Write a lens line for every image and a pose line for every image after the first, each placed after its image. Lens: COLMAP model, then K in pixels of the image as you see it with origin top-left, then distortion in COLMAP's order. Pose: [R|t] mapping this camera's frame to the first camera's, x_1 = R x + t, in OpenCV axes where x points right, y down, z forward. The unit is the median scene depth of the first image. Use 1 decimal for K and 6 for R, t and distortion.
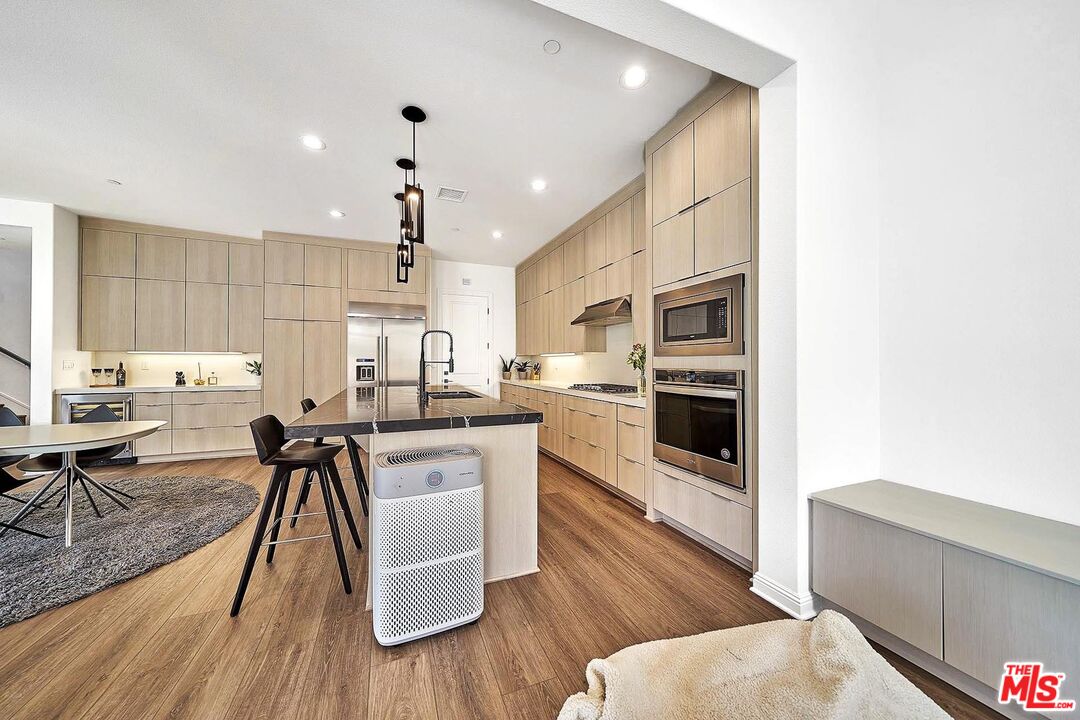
lens RADIAL K [[372.5, 0, 540.0], [0, 372.5, 360.0], [0, 0, 1]] dist [-0.000791, -0.000052]
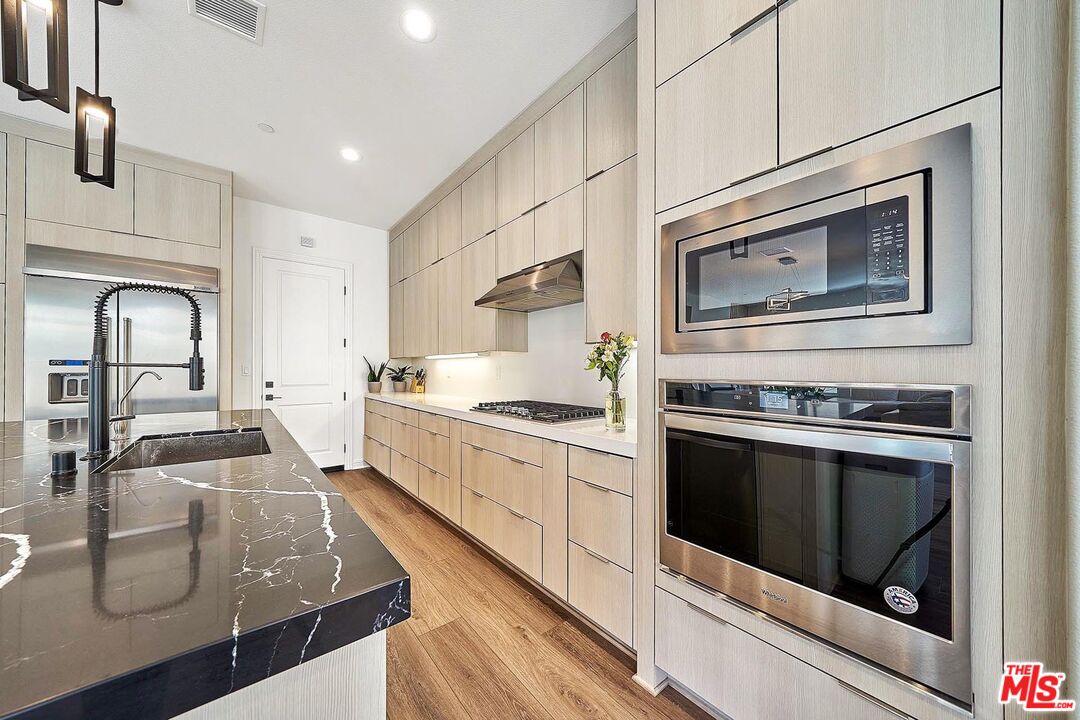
lens RADIAL K [[393.5, 0, 509.5], [0, 393.5, 367.8], [0, 0, 1]] dist [-0.000653, -0.000087]
pose [[0.979192, 0.001669, 0.202930, 0.009242], [-0.002420, 0.999991, 0.003452, 0.005113], [-0.202923, -0.003871, 0.979187, 0.384581]]
